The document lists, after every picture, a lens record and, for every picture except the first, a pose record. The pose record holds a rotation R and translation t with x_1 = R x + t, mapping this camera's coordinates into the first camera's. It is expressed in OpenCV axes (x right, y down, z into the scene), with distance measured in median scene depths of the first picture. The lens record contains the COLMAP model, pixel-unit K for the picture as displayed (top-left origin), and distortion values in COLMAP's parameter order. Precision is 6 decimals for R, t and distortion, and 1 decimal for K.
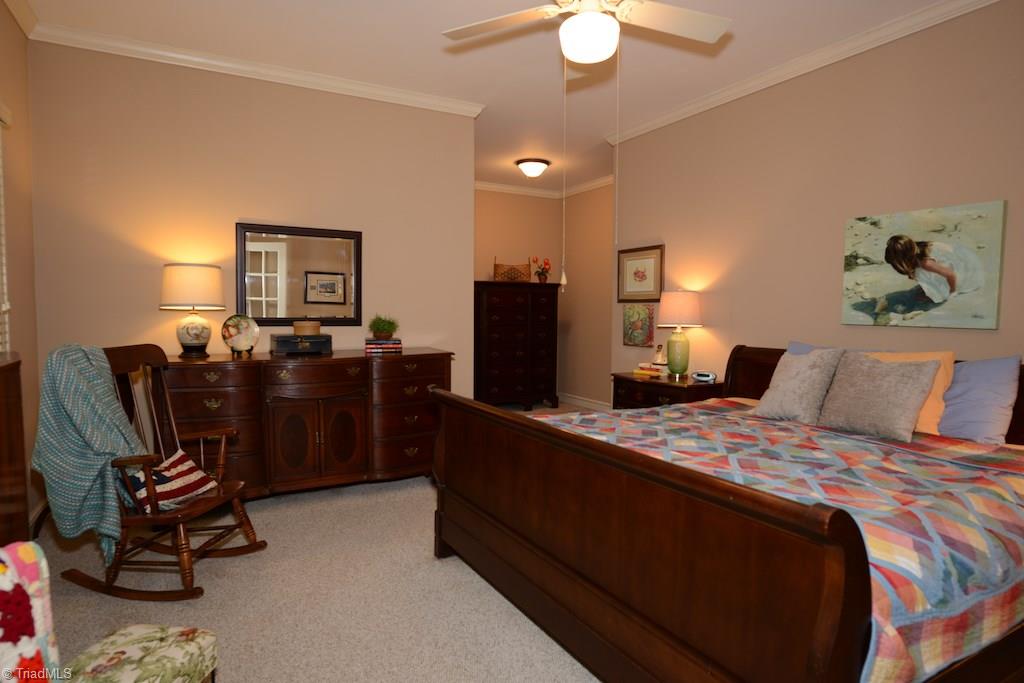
lens RADIAL K [[585.2, 0, 517.1], [0, 585.2, 340.2], [0, 0, 1]] dist [-0.038692, 0.013986]
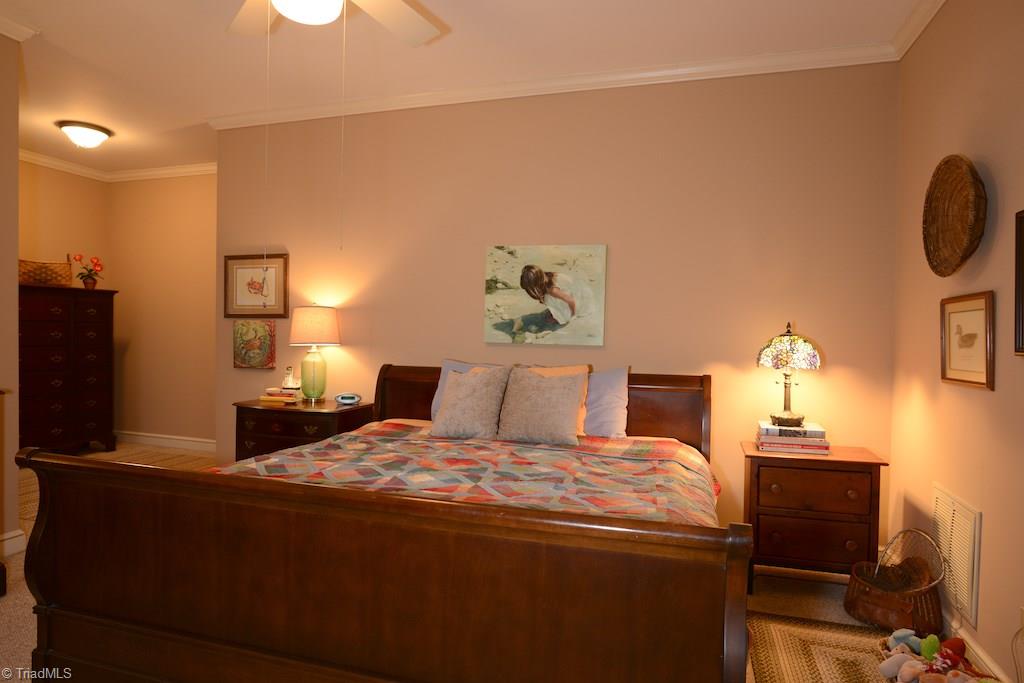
lens RADIAL K [[585.2, 0, 513.0], [0, 585.2, 340.3], [0, 0, 1]] dist [-0.038692, 0.013986]
pose [[0.723650, -0.005699, 0.690143, -0.160791], [0.022966, 0.999611, -0.015826, -0.013105], [-0.689785, 0.027302, 0.723500, 0.171193]]
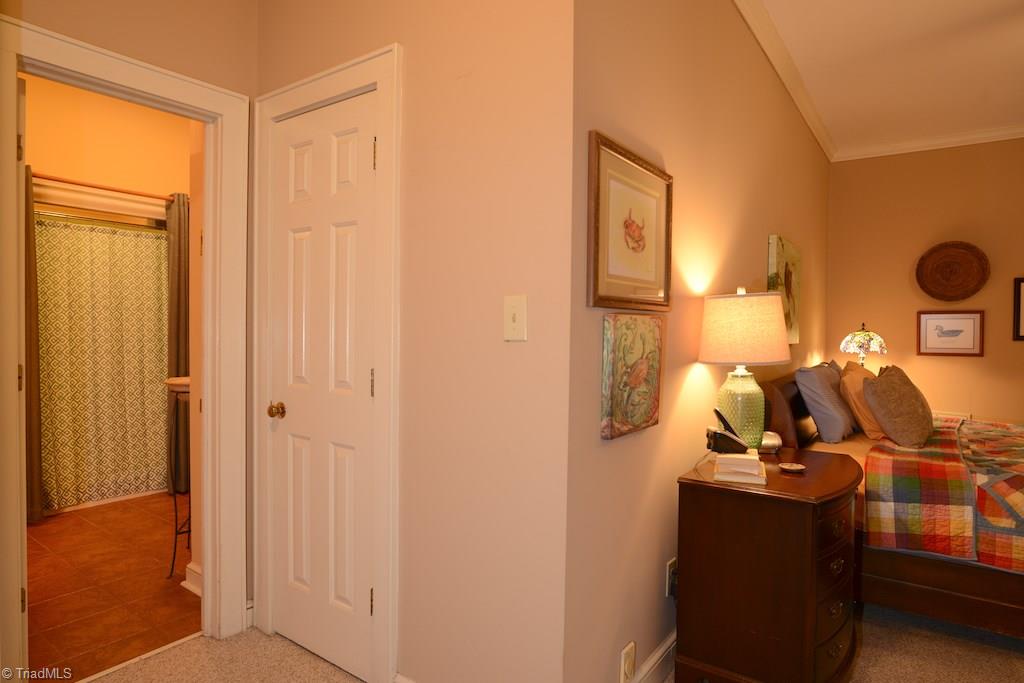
lens RADIAL K [[585.2, 0, 507.1], [0, 585.2, 341.6], [0, 0, 1]] dist [-0.038692, 0.013986]
pose [[-0.425749, -0.041774, 0.903876, -0.123077], [0.028194, 0.997836, 0.059397, -0.100838], [-0.904402, 0.050772, -0.423650, 1.809179]]
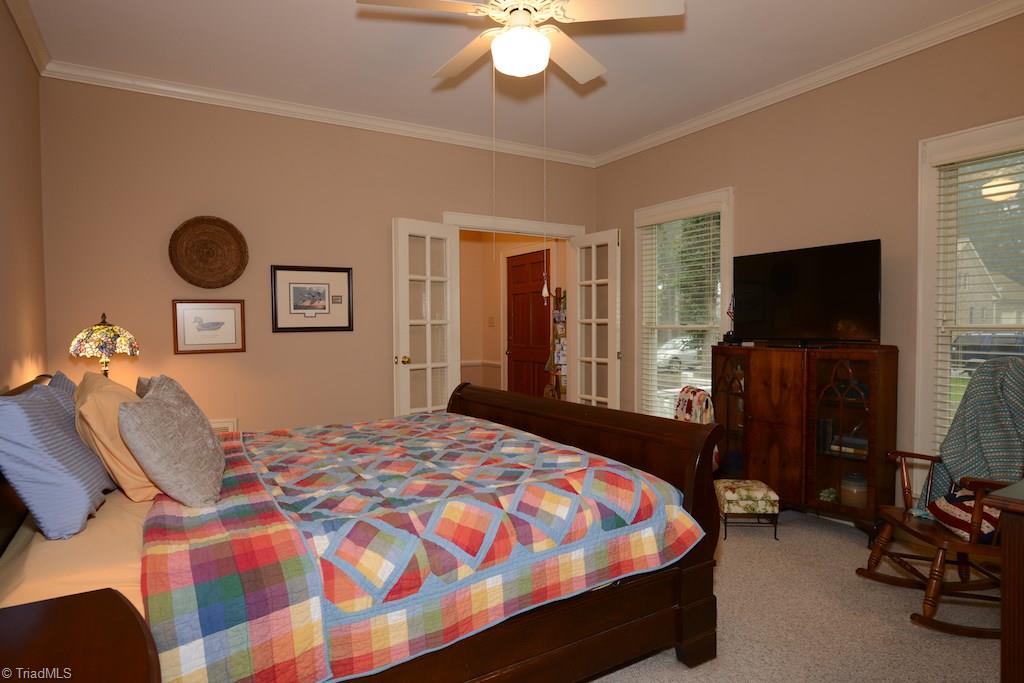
lens RADIAL K [[585.2, 0, 508.7], [0, 585.2, 345.1], [0, 0, 1]] dist [-0.038692, 0.013986]
pose [[-0.998839, -0.007041, -0.047656, 0.124271], [-0.010926, 0.996592, 0.081765, -0.073412], [0.046918, 0.082191, -0.995512, 1.460123]]
